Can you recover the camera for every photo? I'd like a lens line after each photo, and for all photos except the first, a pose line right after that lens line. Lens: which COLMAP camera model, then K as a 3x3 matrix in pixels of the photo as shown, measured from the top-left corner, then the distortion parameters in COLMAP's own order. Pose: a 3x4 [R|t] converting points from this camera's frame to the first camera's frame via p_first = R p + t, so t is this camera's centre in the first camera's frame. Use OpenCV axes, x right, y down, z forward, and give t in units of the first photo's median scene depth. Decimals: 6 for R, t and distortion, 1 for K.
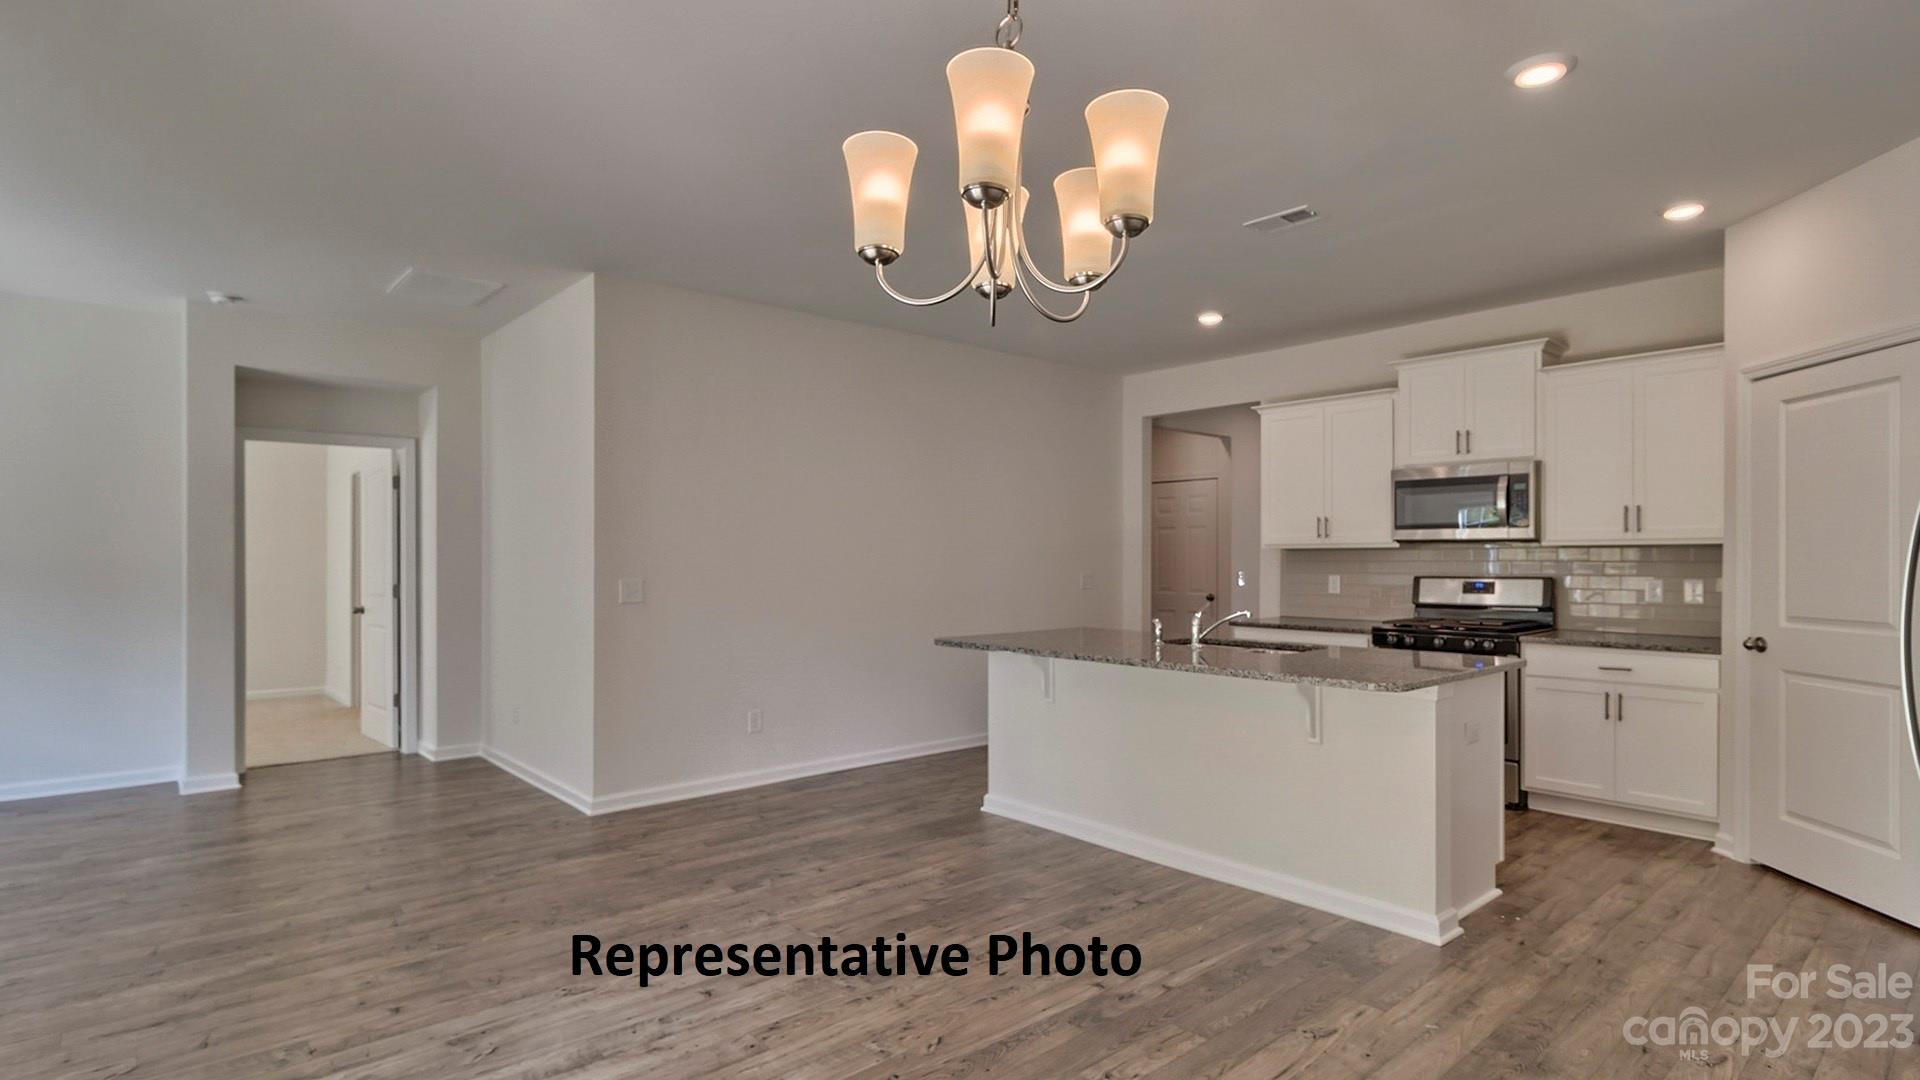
lens RADIAL K [[961.0, 0, 935.2], [0, 961.0, 551.9], [0, 0, 1]] dist [-0.000272, -0.001572]
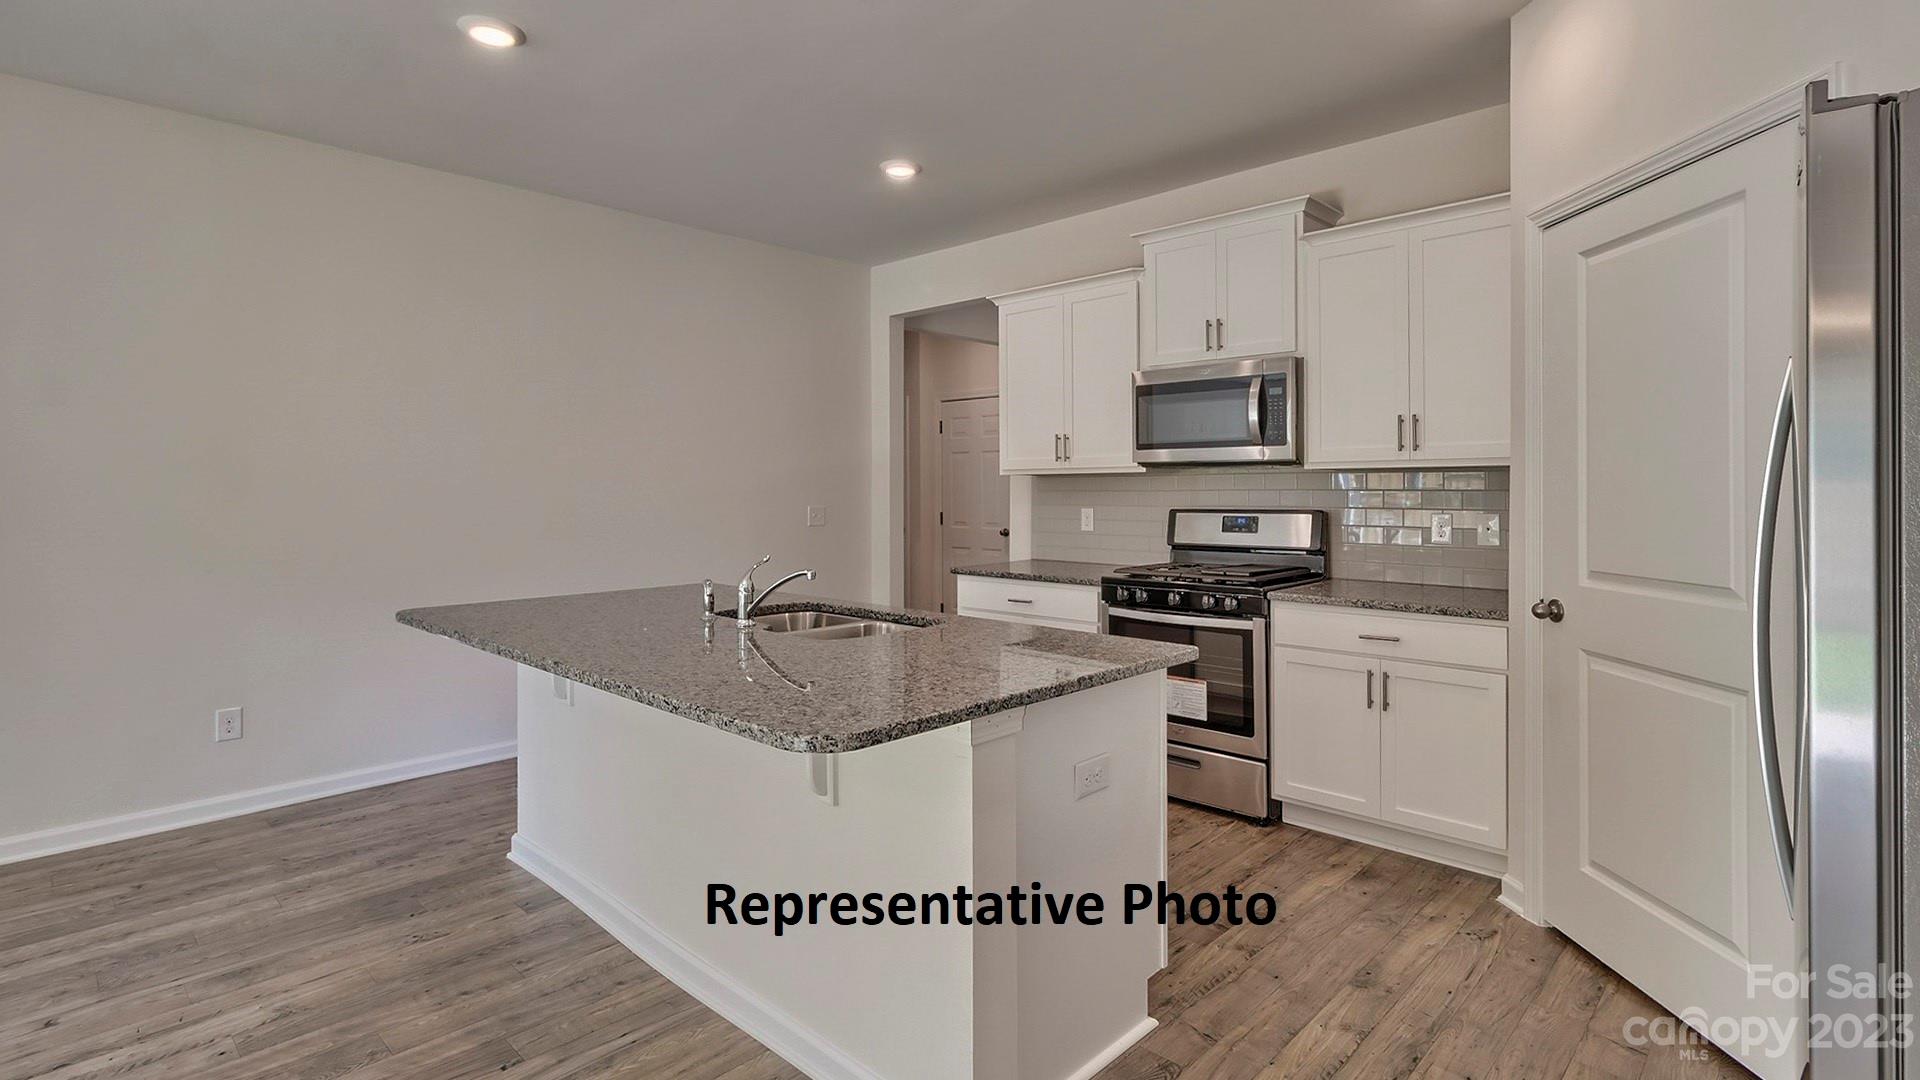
lens RADIAL K [[922.2, 0, 967.9], [0, 922.2, 480.7], [0, 0, 1]] dist [0.000716, 0.000492]
pose [[0.995225, -0.001818, 0.097586, 0.302336], [0.001992, 0.999997, -0.001689, 0.003046], [-0.097583, 0.001876, 0.995226, 0.307773]]
